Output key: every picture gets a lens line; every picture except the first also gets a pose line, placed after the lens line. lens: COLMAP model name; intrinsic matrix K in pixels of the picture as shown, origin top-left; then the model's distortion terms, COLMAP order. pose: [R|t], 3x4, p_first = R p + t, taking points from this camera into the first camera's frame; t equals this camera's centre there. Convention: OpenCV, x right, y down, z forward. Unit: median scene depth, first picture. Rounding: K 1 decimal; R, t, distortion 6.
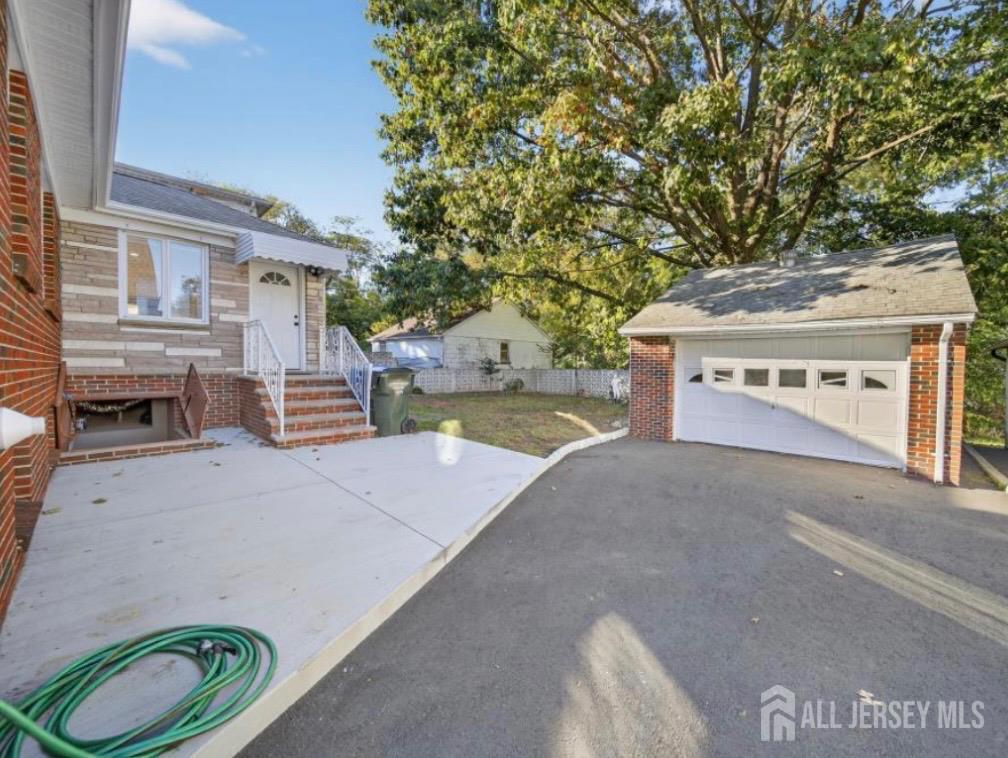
lens RADIAL K [[401.8, 0, 504.4], [0, 401.8, 366.2], [0, 0, 1]] dist [0.000764, 0.000204]
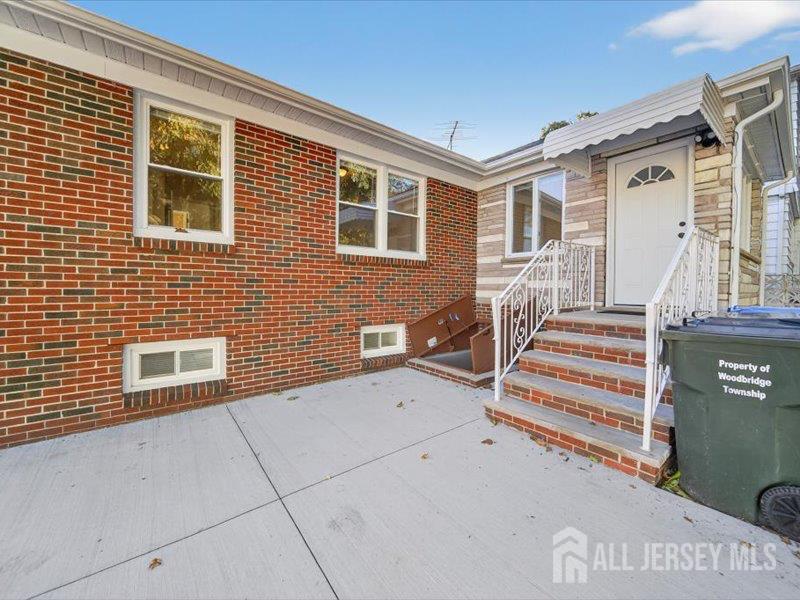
lens RADIAL K [[318.9, 0, 400.3], [0, 318.9, 289.9], [0, 0, 1]] dist [0.000764, 0.000204]
pose [[-0.129691, 0.008660, -0.991517, 0.041926], [-0.006231, 0.999935, 0.009549, -0.028058], [0.991535, 0.007416, -0.129629, 0.781613]]
